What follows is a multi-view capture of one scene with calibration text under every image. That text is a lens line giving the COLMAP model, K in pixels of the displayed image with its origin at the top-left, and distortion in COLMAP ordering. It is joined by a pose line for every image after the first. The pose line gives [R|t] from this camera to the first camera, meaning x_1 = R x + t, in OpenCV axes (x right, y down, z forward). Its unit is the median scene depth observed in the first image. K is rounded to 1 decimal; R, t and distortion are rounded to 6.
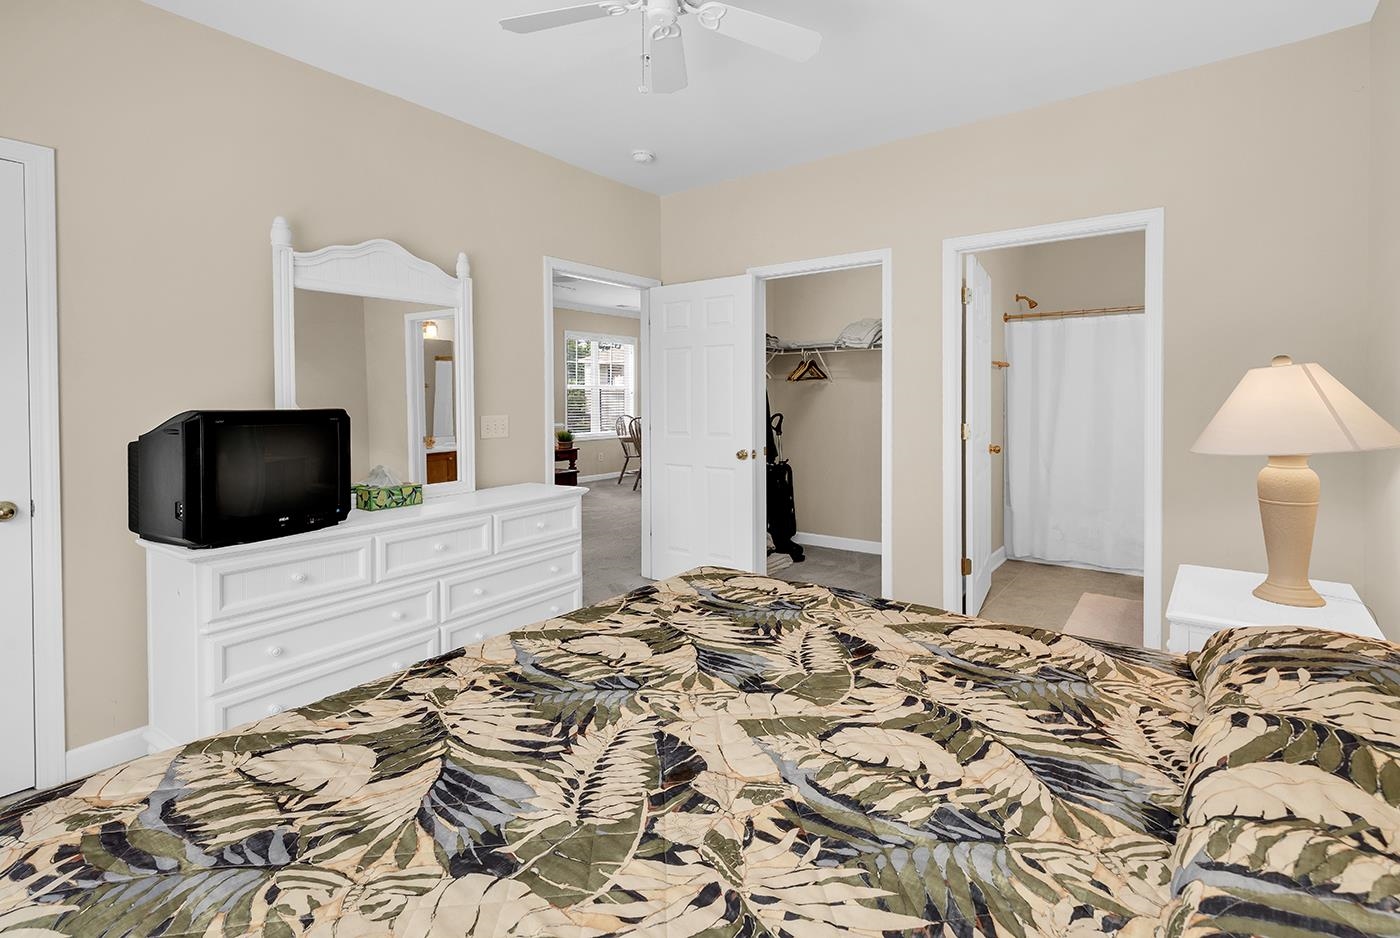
lens RADIAL K [[653.7, 0, 700.0], [0, 653.7, 469.0], [0, 0, 1]] dist [0.001239, 0.000104]
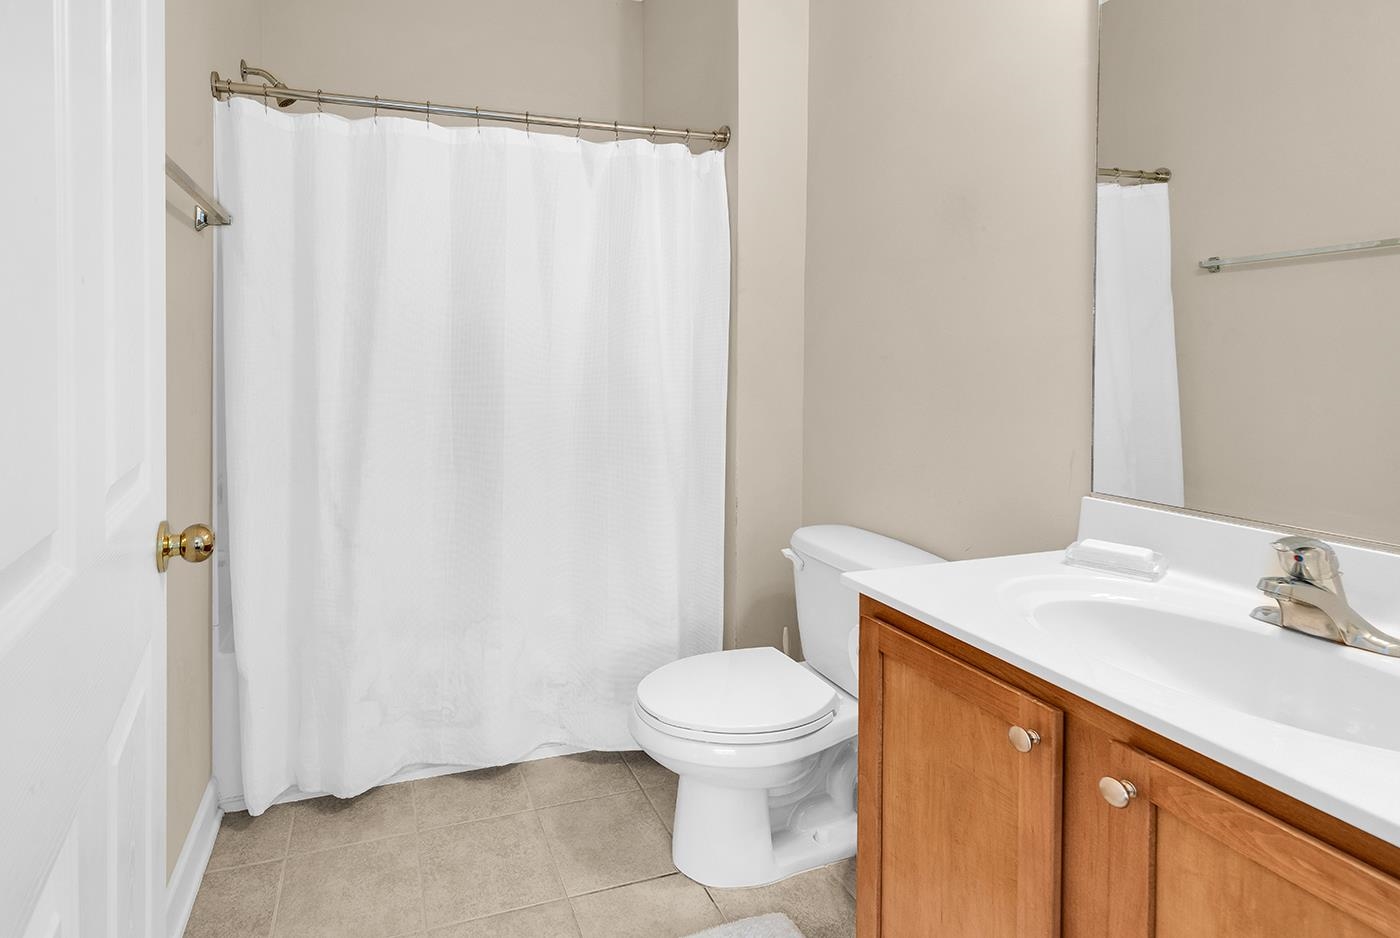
lens RADIAL K [[653.7, 0, 700.0], [0, 653.7, 469.0], [0, 0, 1]] dist [0.001239, 0.000104]
pose [[0.496893, 0.131099, 0.857852, 0.319991], [0.184942, 0.949817, -0.252277, 0.102607], [-0.847876, 0.284008, 0.447712, 0.676071]]
